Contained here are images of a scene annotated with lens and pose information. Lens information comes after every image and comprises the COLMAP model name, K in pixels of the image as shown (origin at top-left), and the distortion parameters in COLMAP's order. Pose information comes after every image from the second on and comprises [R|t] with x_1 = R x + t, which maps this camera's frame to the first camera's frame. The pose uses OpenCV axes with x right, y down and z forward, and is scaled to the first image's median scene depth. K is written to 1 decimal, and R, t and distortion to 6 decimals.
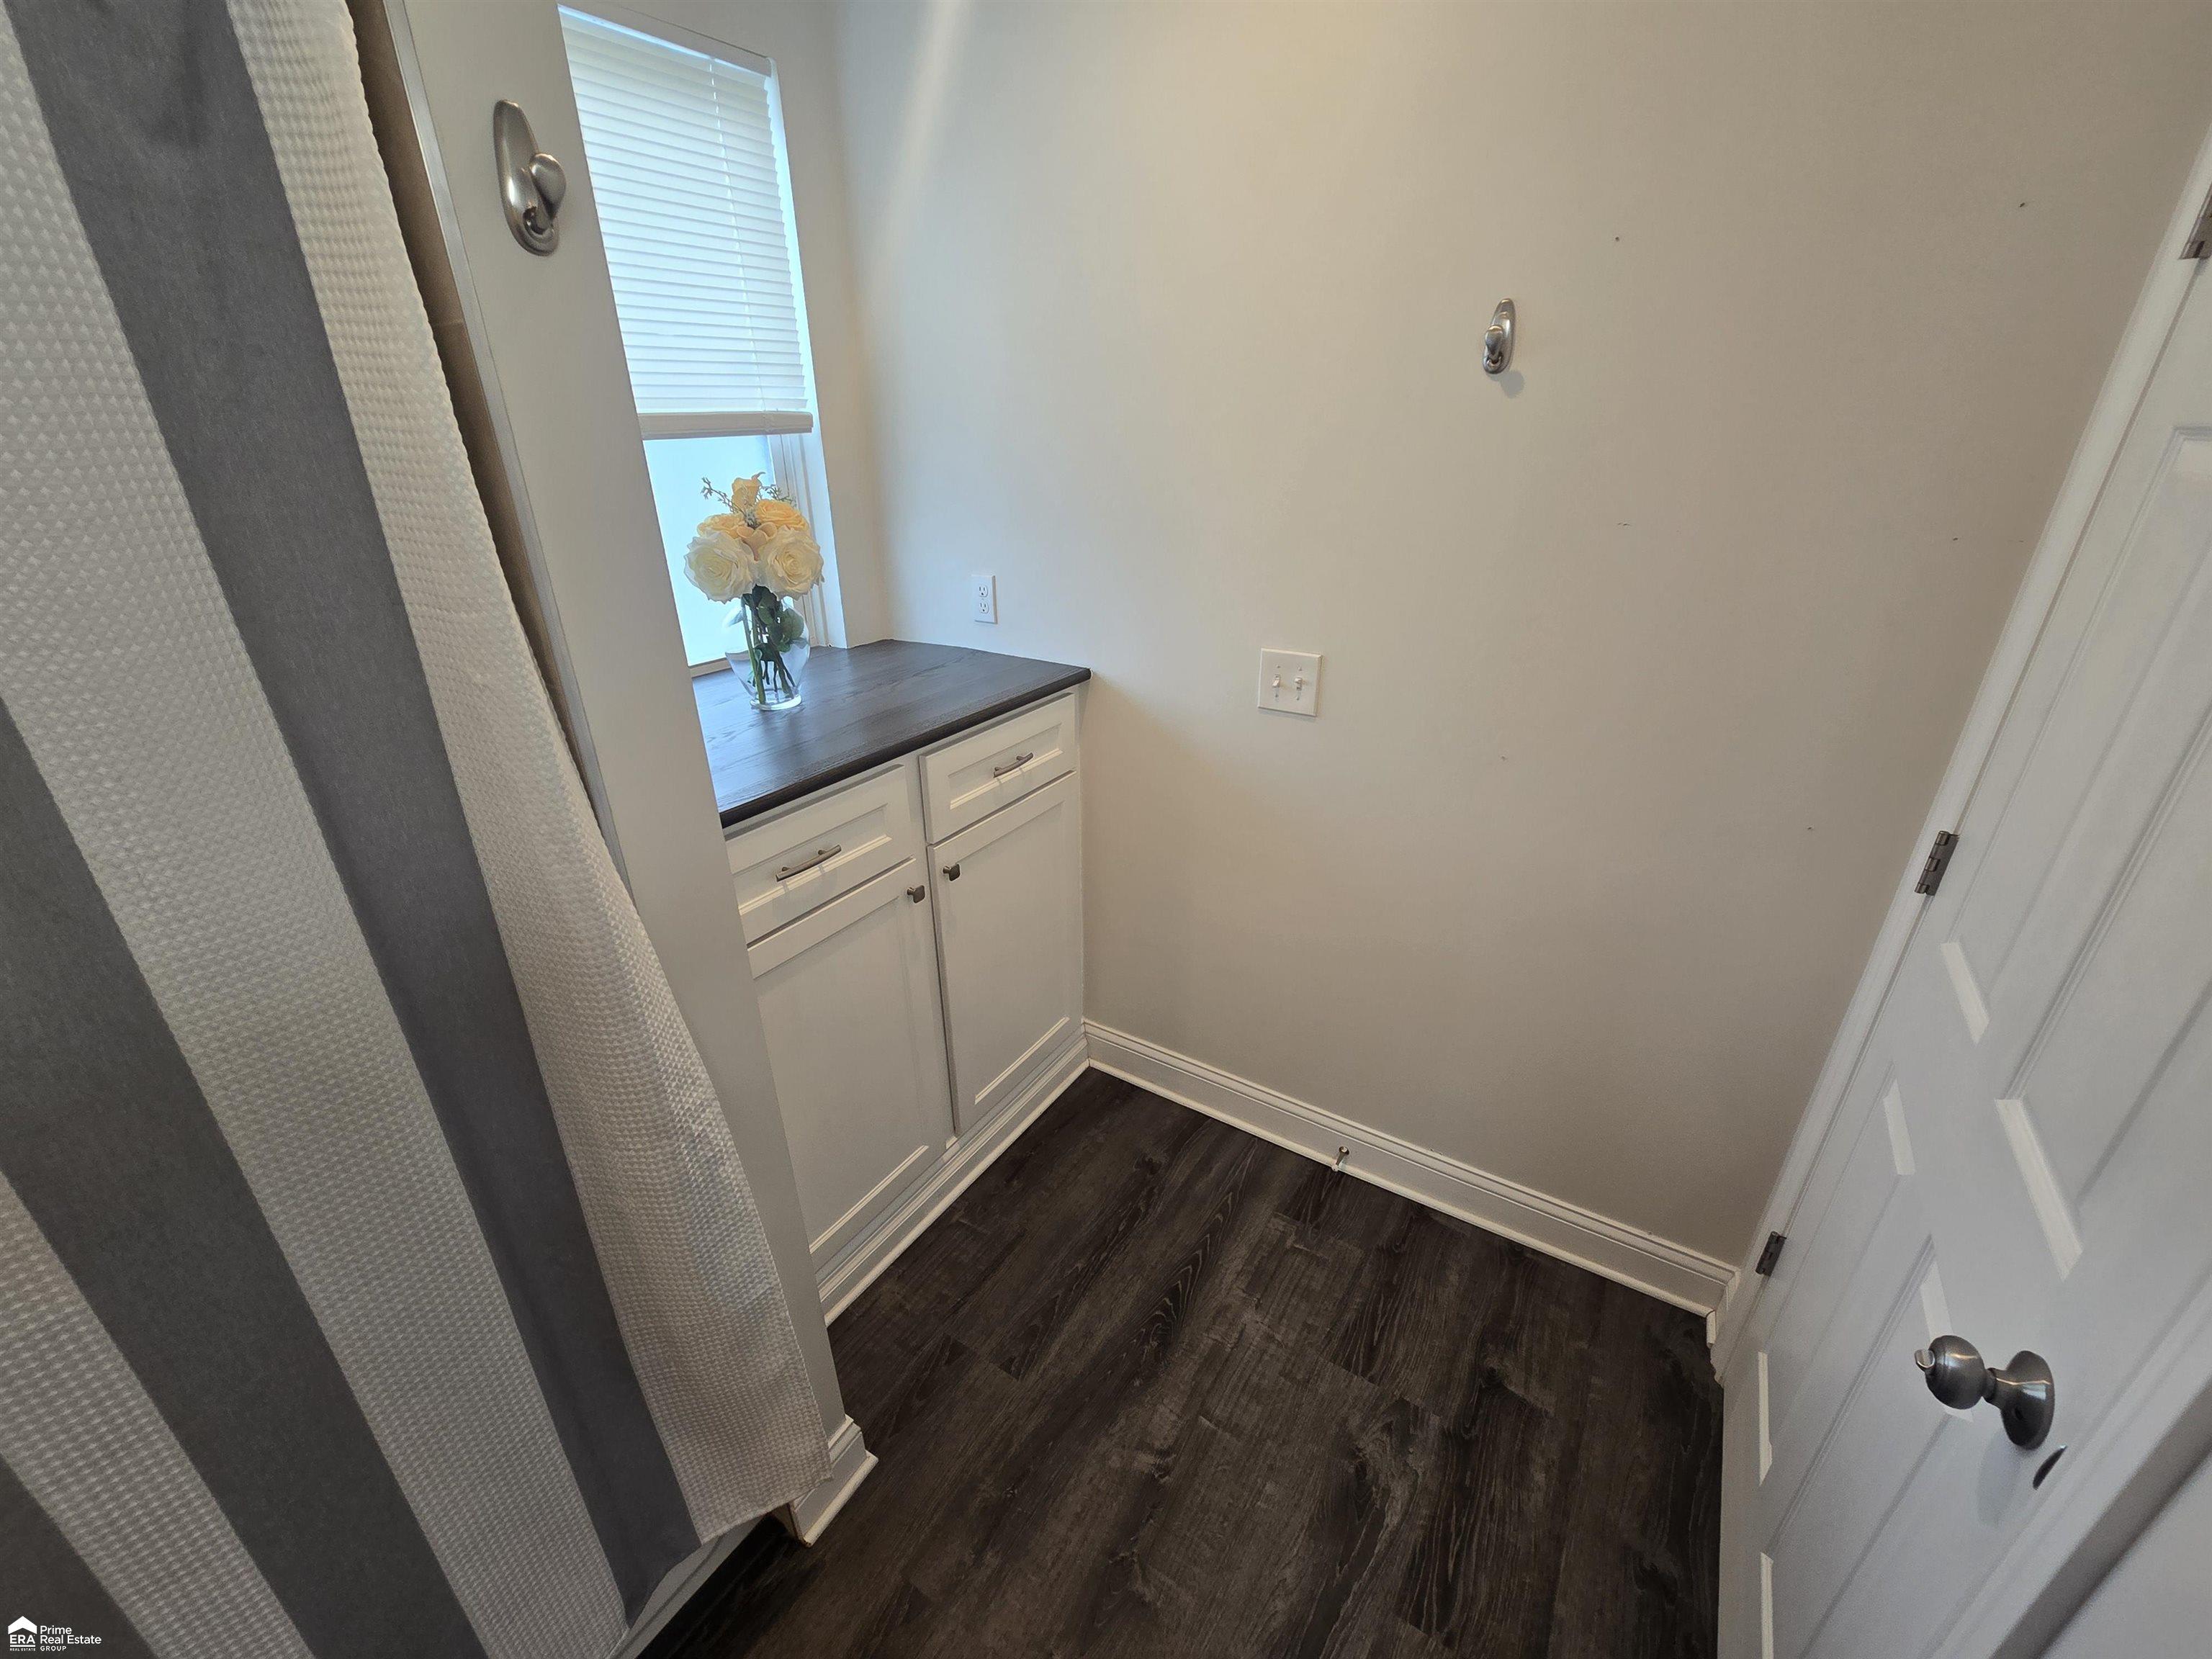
lens RADIAL K [[905.7, 0, 1096.1], [0, 905.7, 835.5], [0, 0, 1]] dist [0.004317, 0.000174]
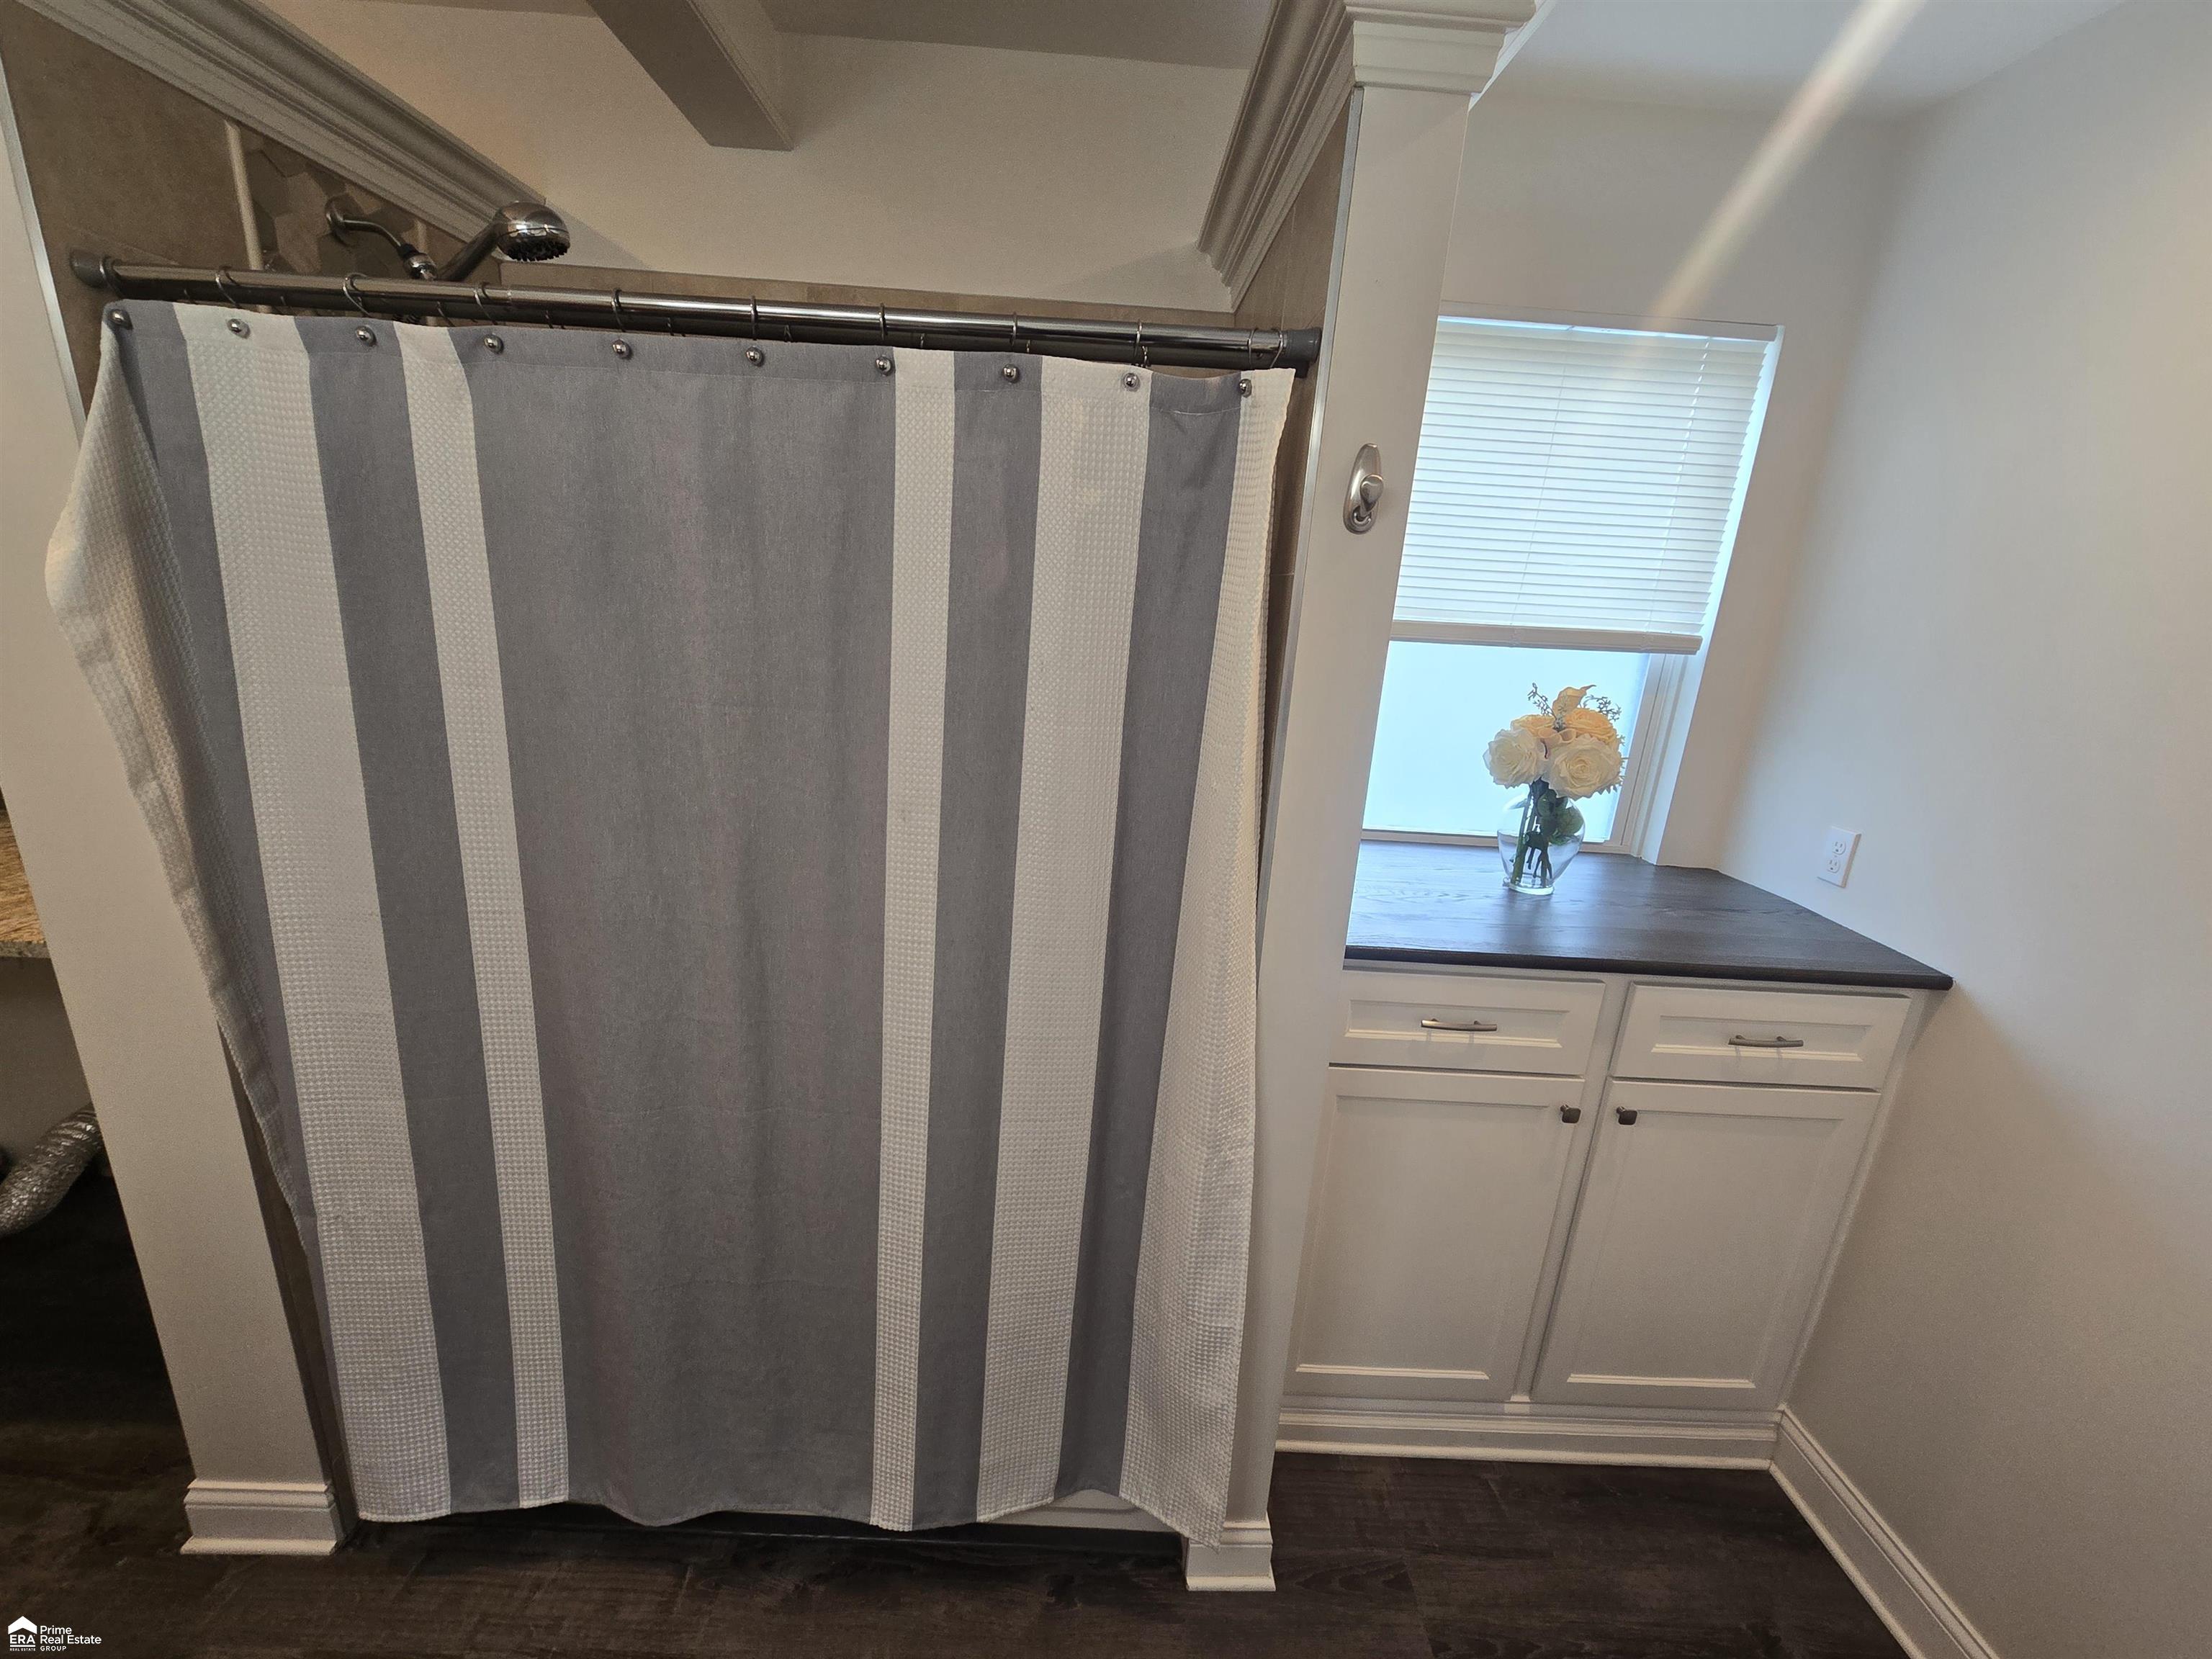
lens RADIAL K [[905.7, 0, 1116.7], [0, 905.7, 836.0], [0, 0, 1]] dist [0.004317, 0.000174]
pose [[0.567563, 0.262892, -0.780231, 0.186656], [-0.406448, 0.913593, 0.012166, -0.019413], [0.716012, 0.310218, 0.625373, -0.021116]]
